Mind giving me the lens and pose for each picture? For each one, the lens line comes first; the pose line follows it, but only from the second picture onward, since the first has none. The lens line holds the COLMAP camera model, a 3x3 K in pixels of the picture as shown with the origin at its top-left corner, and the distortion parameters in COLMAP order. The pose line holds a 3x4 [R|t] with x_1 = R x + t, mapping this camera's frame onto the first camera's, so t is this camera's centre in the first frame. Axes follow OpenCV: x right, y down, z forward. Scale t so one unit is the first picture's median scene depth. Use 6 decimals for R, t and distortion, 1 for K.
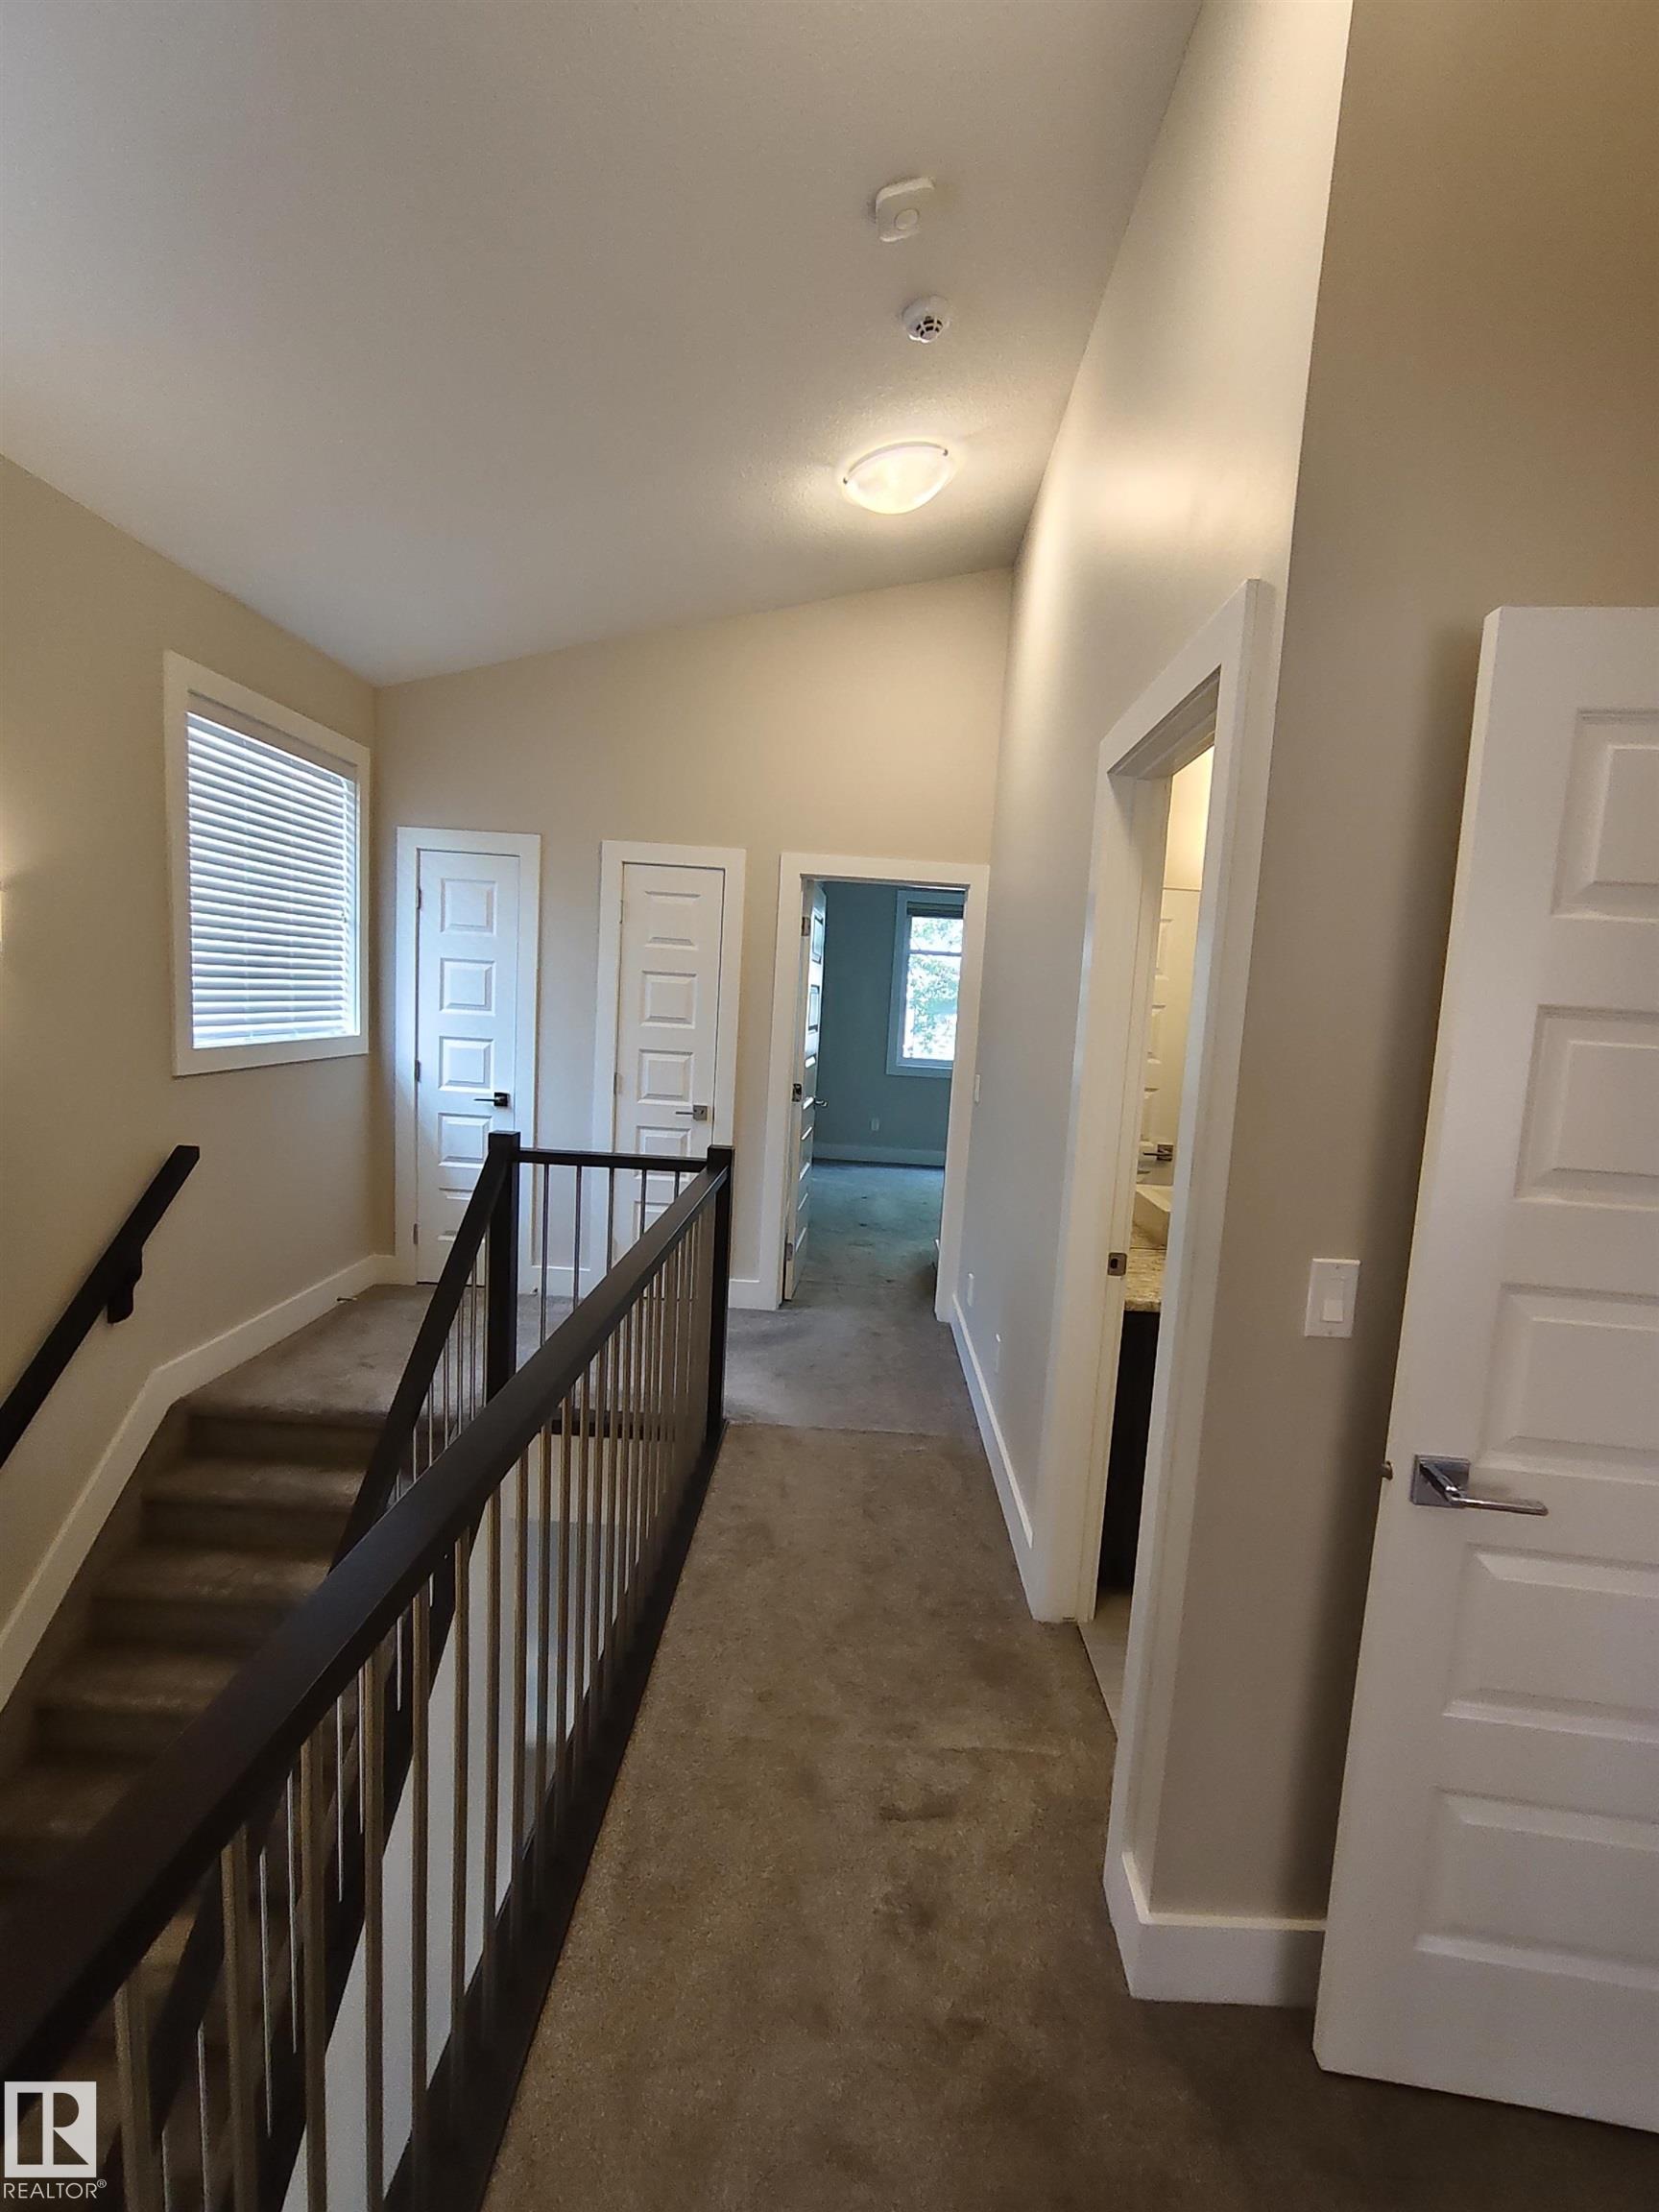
lens RADIAL K [[1027.9, 0, 836.7], [0, 1027.9, 1108.0], [0, 0, 1]] dist [-0.022119, -0.000248]
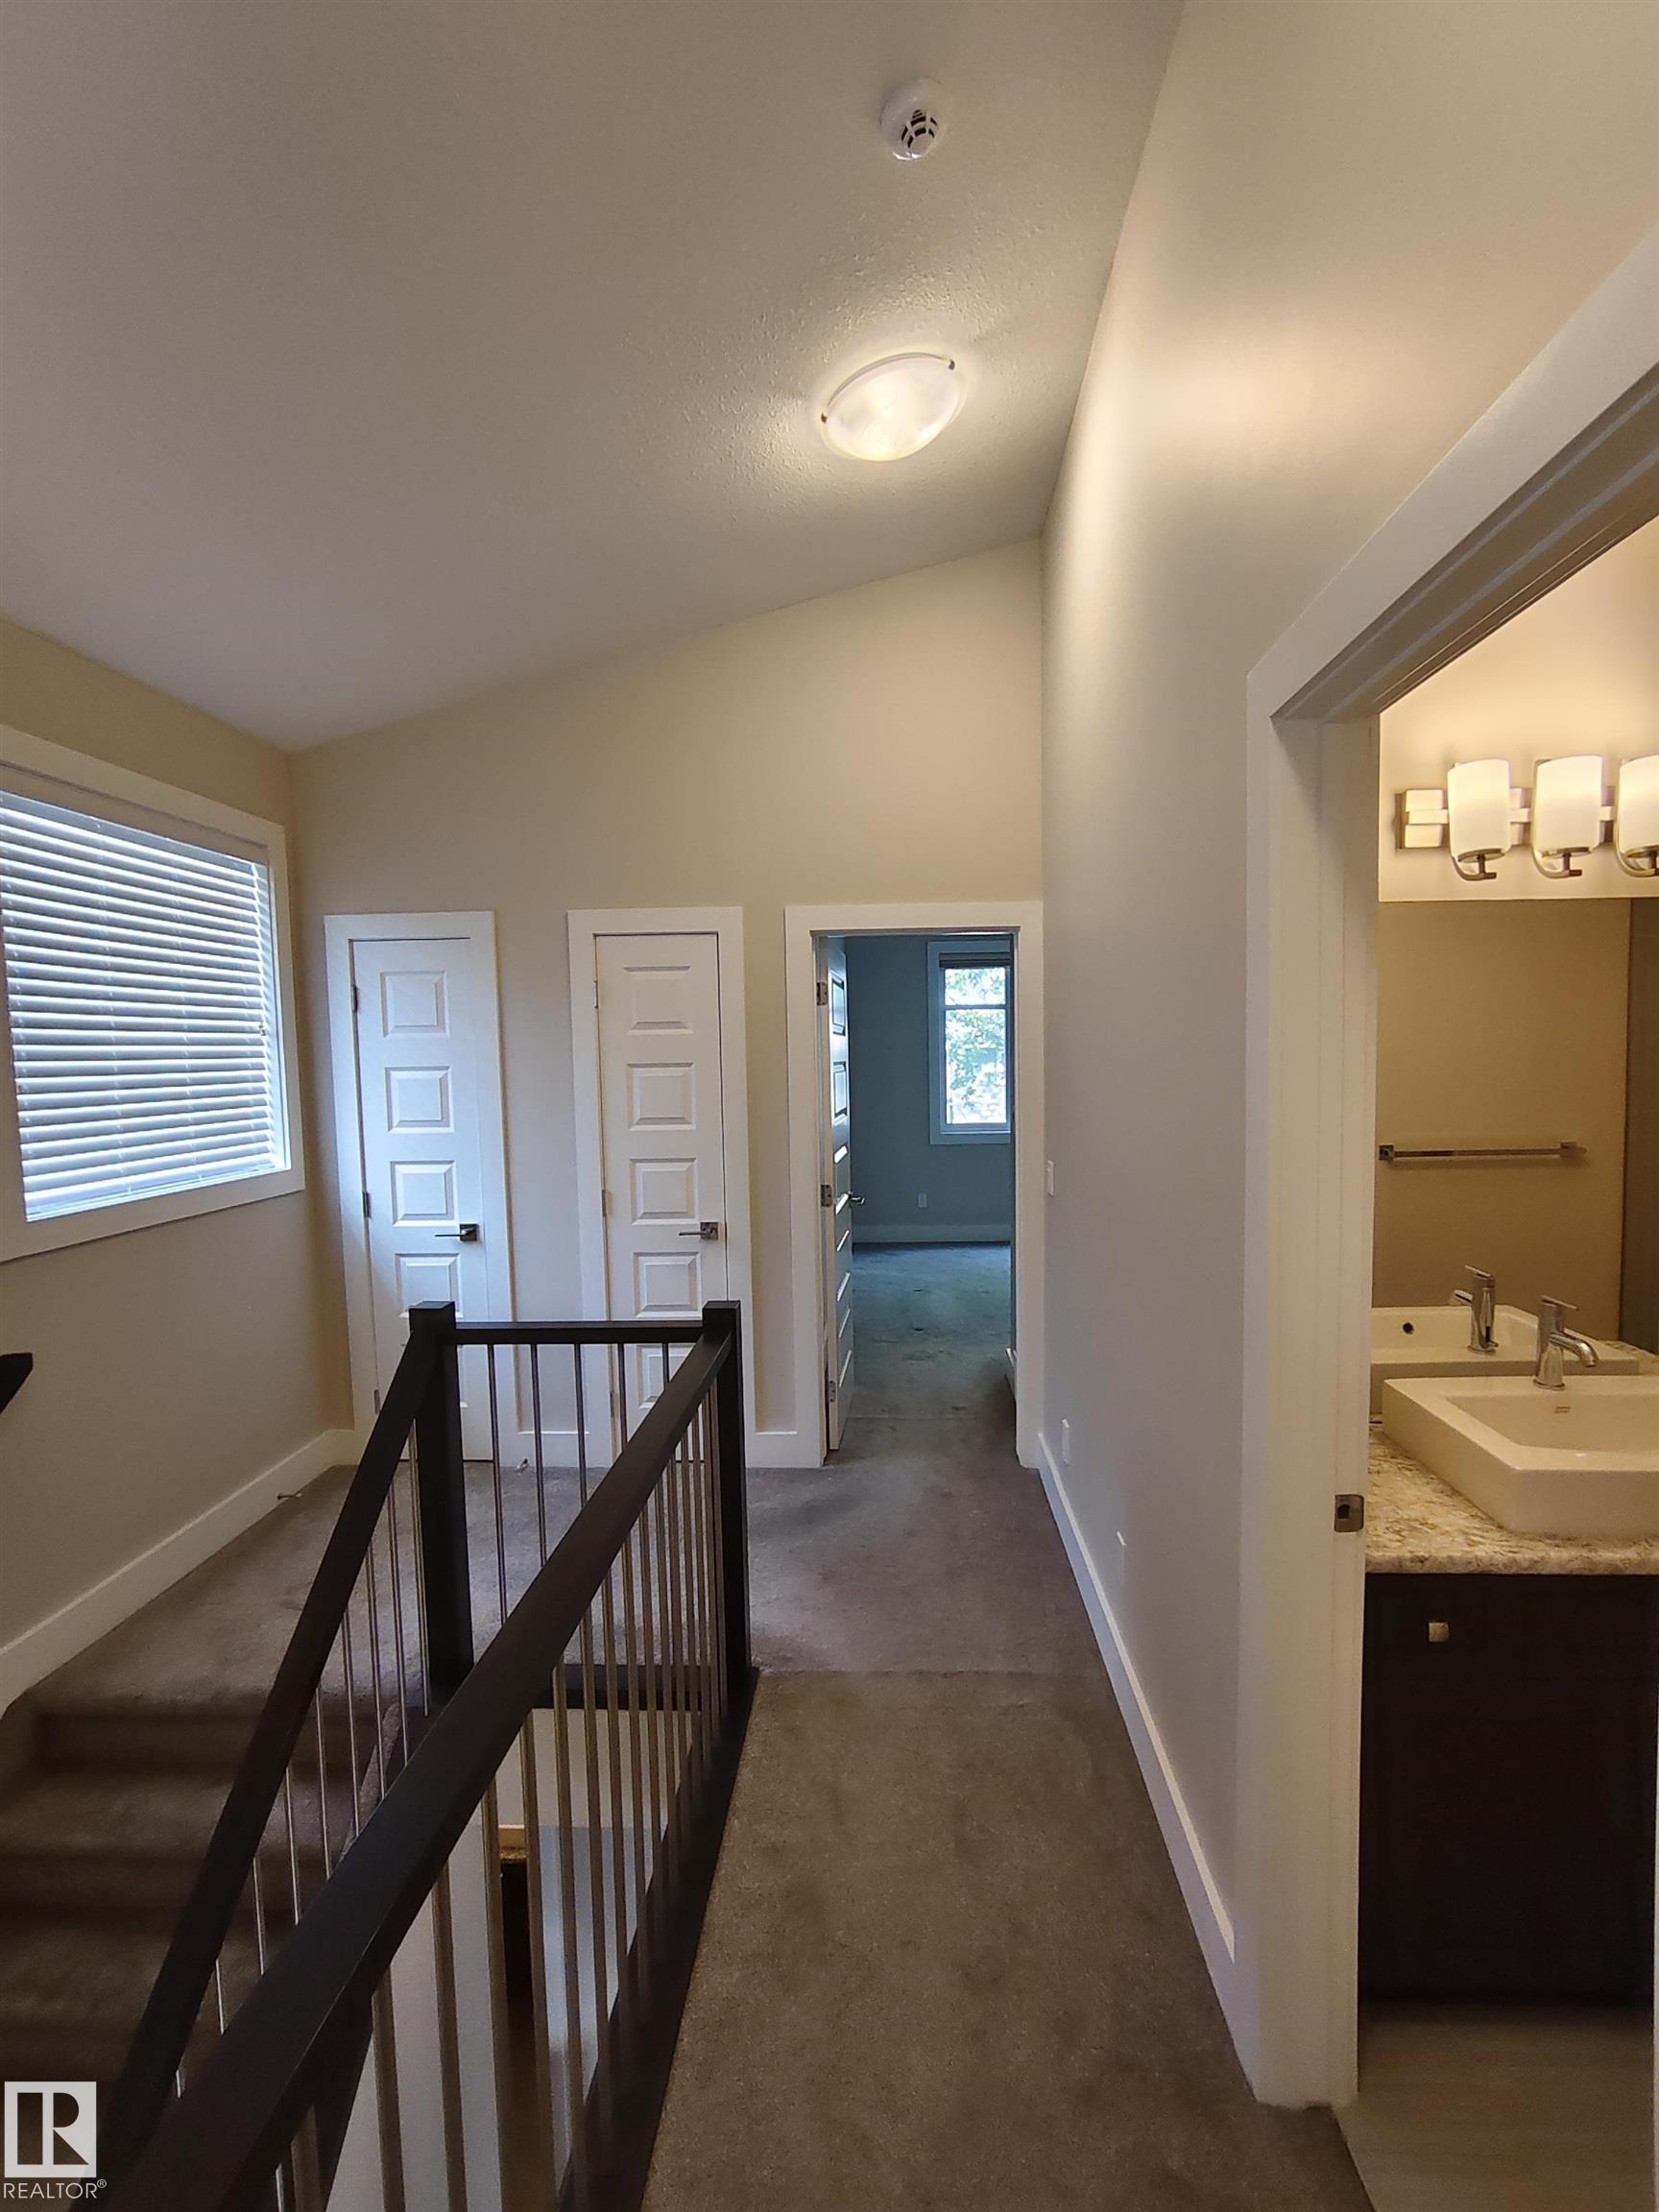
lens RADIAL K [[1027.9, 0, 817.2], [0, 1027.9, 1113.7], [0, 0, 1]] dist [-0.022119, -0.000248]
pose [[0.995547, -0.074983, -0.057127, 0.006717], [0.071984, 0.996004, -0.052858, -0.044663], [0.060862, 0.048510, 0.996967, 0.218281]]
